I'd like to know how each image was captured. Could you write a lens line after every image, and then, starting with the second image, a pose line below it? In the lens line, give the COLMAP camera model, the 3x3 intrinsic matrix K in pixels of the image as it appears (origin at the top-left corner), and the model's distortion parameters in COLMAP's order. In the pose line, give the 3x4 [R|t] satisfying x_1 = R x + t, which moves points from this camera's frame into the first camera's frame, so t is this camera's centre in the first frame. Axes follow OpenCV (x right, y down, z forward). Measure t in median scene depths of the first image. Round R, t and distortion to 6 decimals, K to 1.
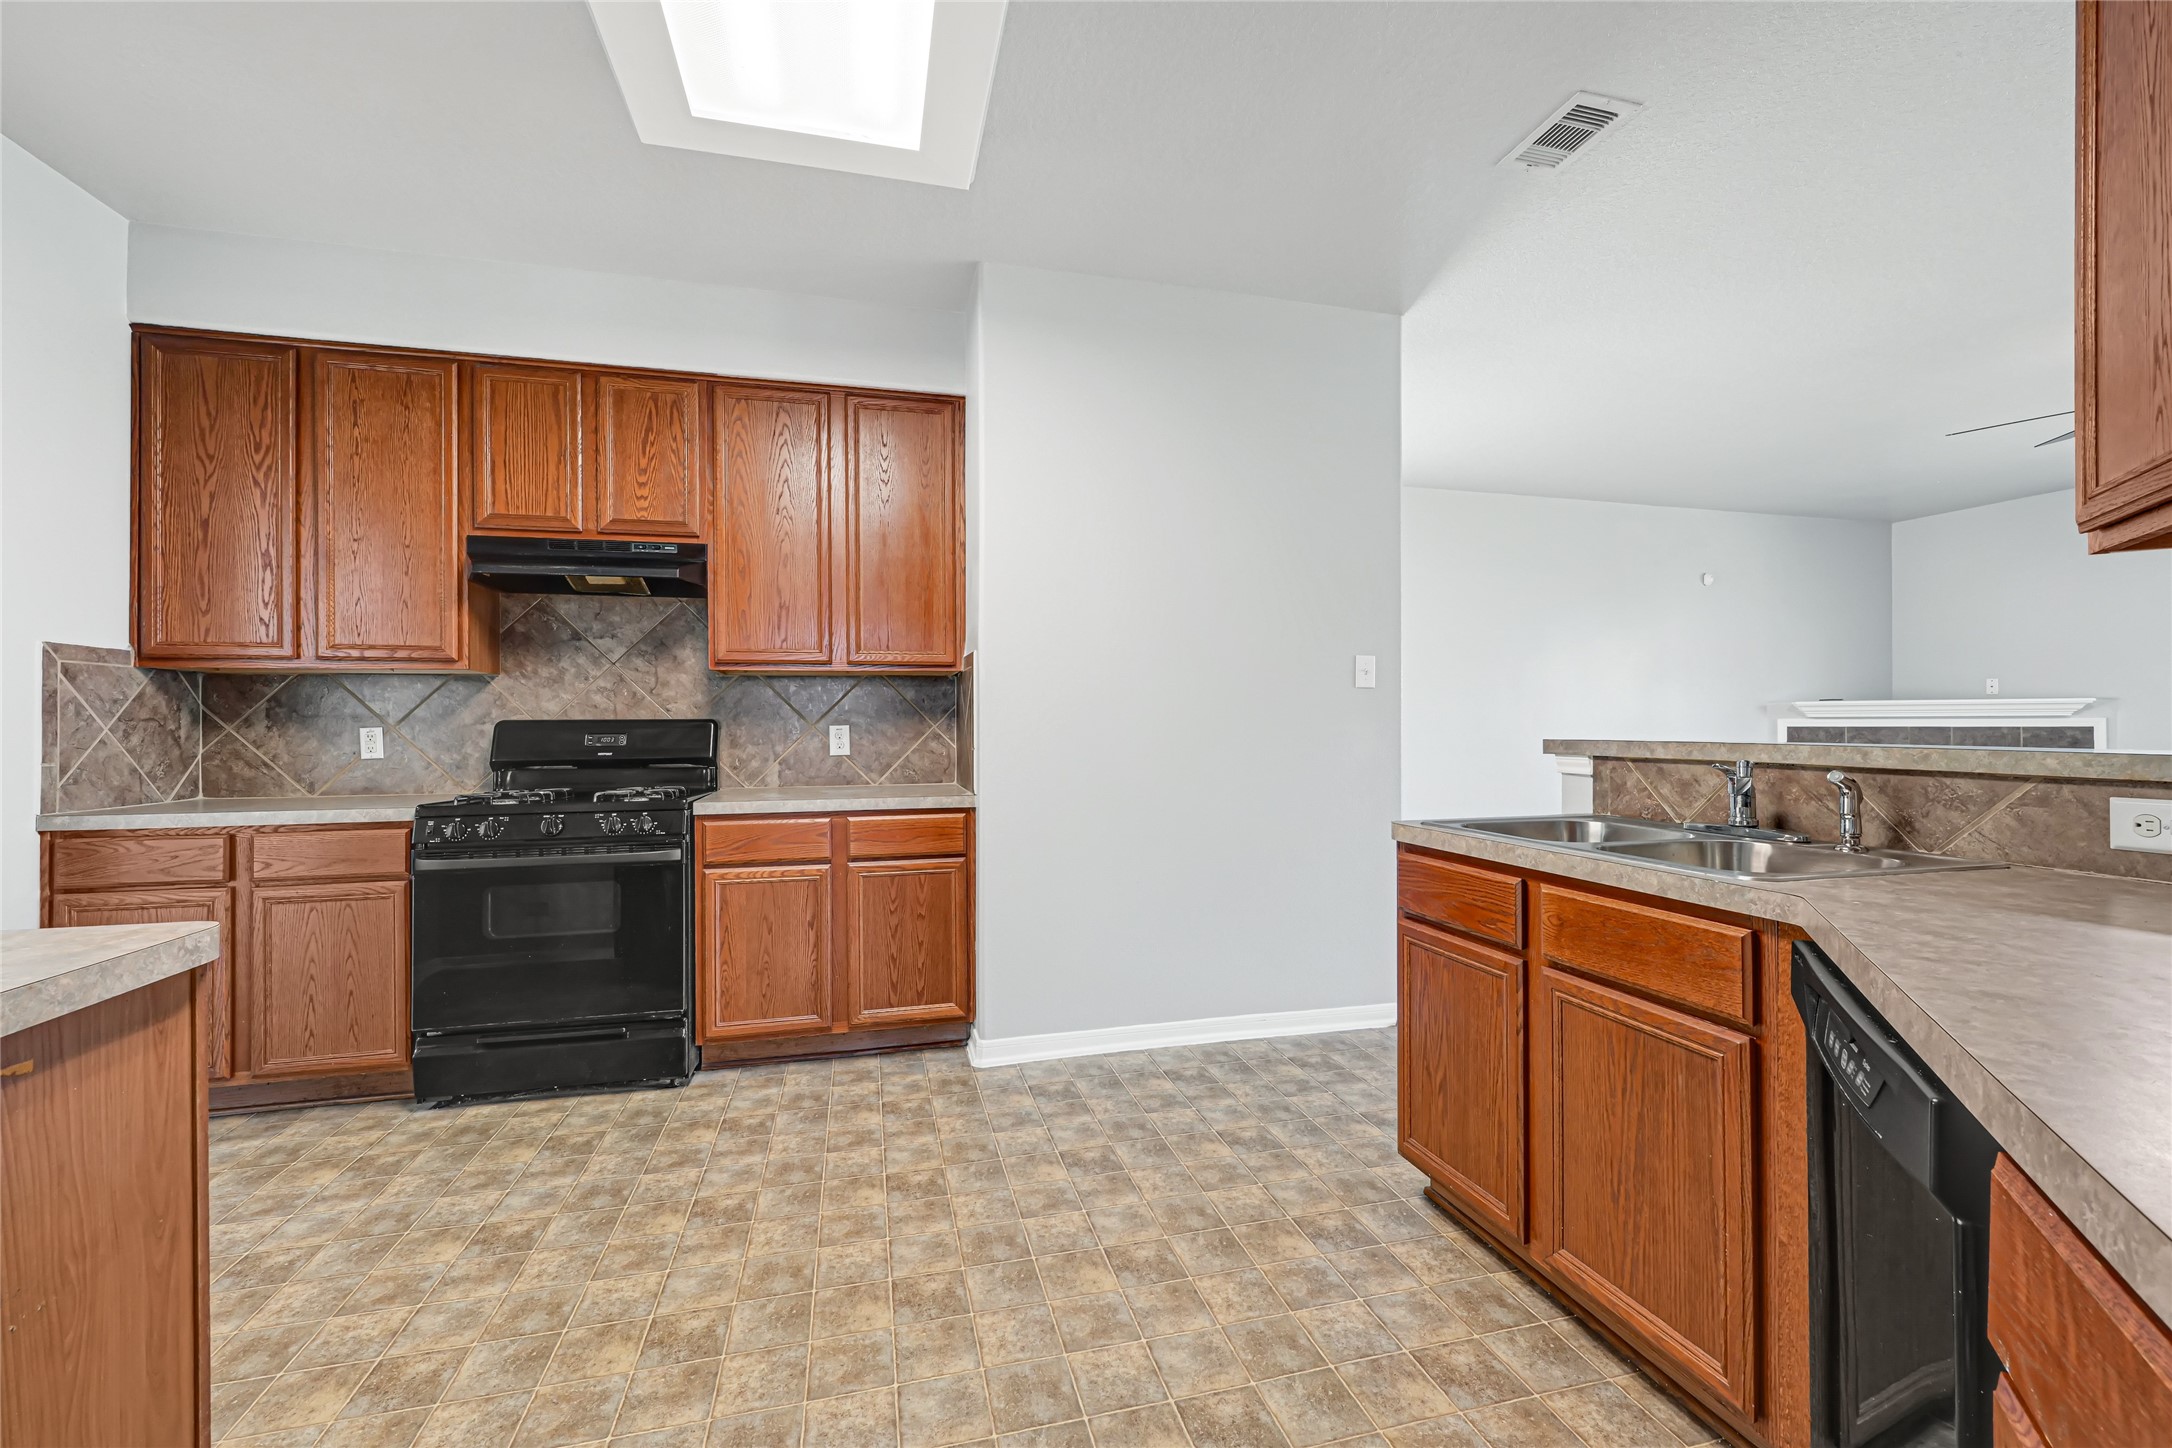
lens RADIAL K [[890.1, 0, 1085.5], [0, 890.1, 727.5], [0, 0, 1]] dist [-0.000168, 0.000053]
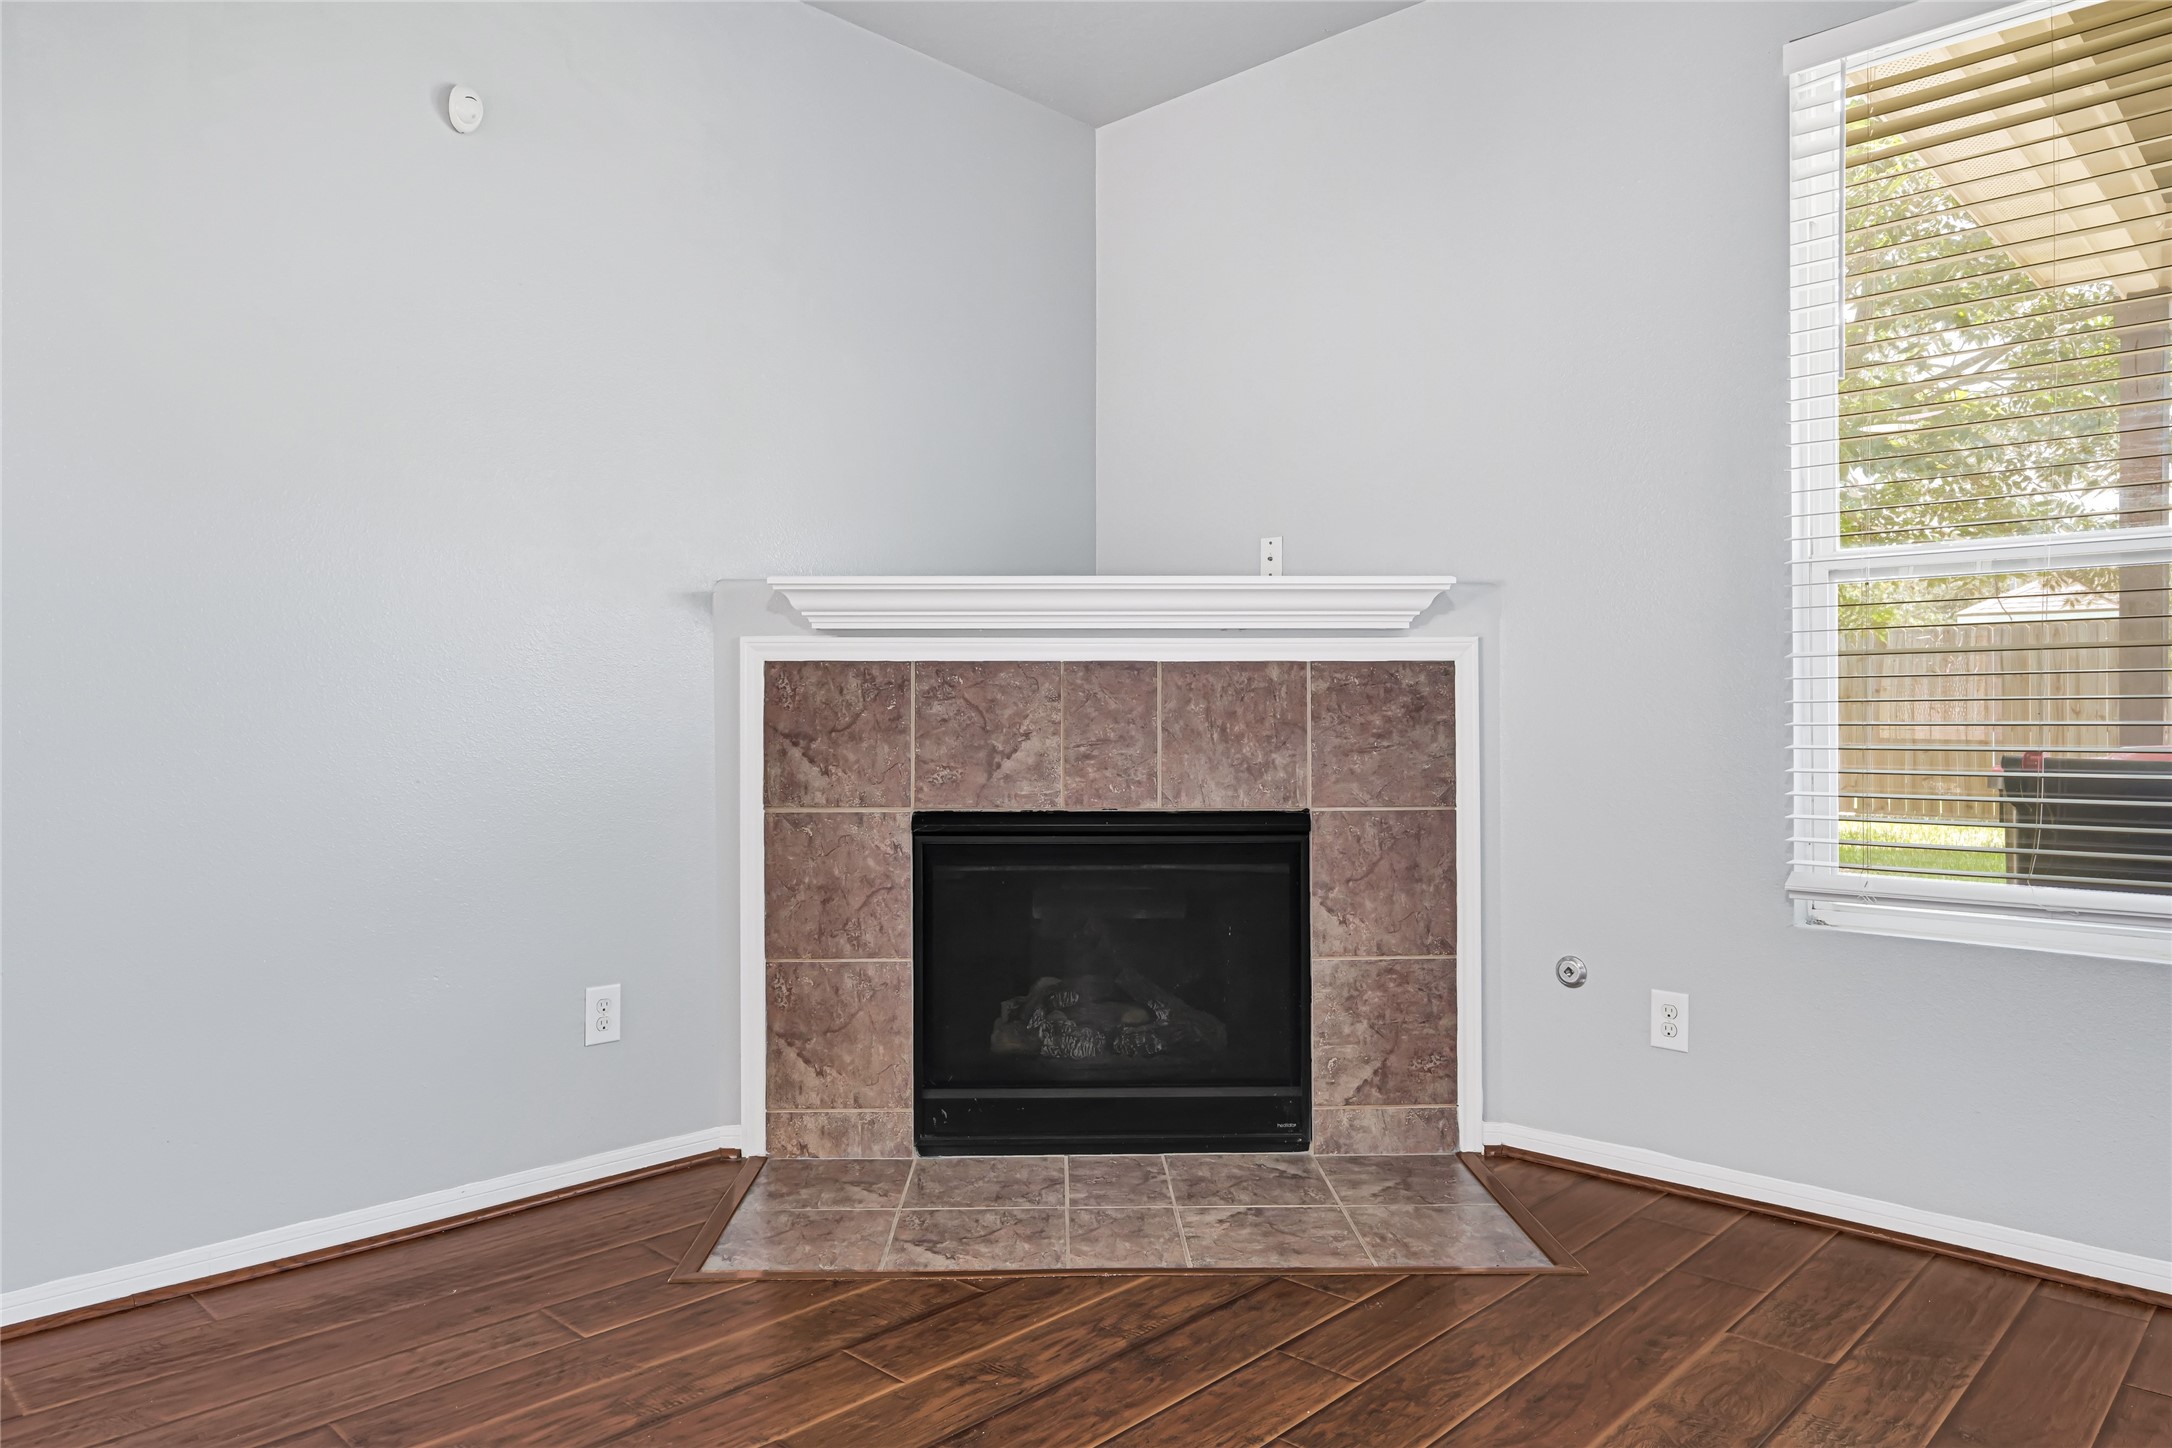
lens RADIAL K [[1422.0, 0, 1069.4], [0, 1422.0, 702.4], [0, 0, 1]] dist [-0.000743, -0.000103]
pose [[0.849652, 0.005889, 0.527310, 1.465666], [-0.000354, 0.999944, -0.010598, 0.044694], [-0.527343, 0.008818, 0.849607, 1.248540]]
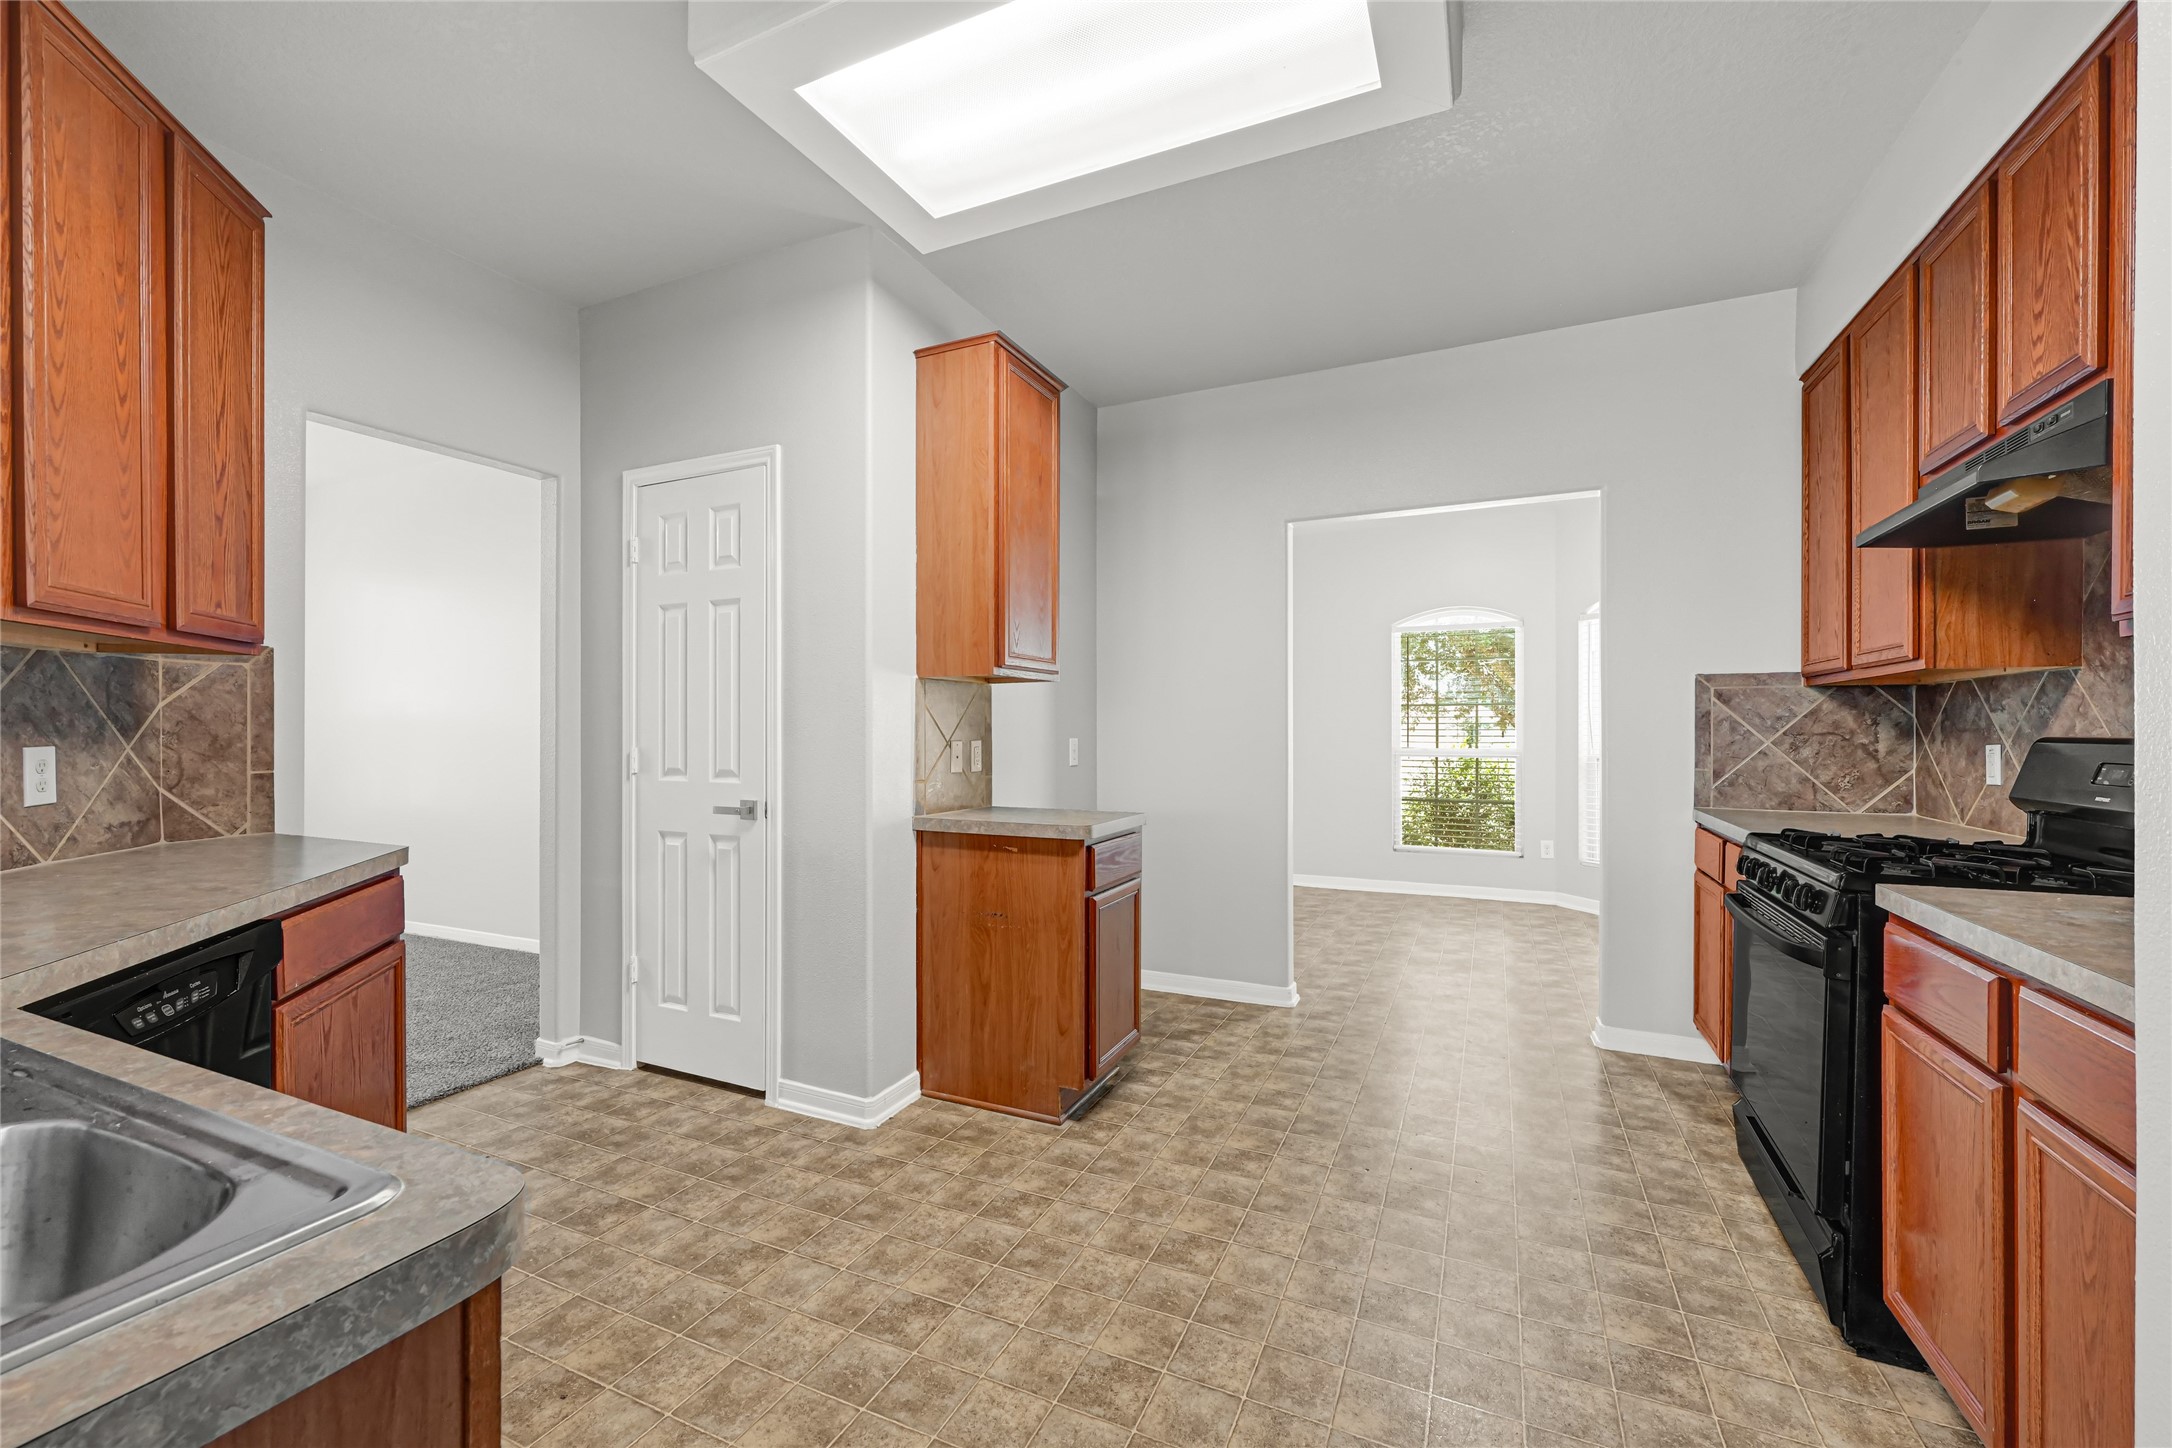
lens RADIAL K [[890.1, 0, 1085.5], [0, 890.1, 727.5], [0, 0, 1]] dist [-0.000168, 0.000053]
pose [[-0.630388, 0.004629, -0.776266, 0.353452], [0.000869, 0.999986, 0.005257, -0.023384], [0.776280, 0.002639, -0.630383, 1.004687]]
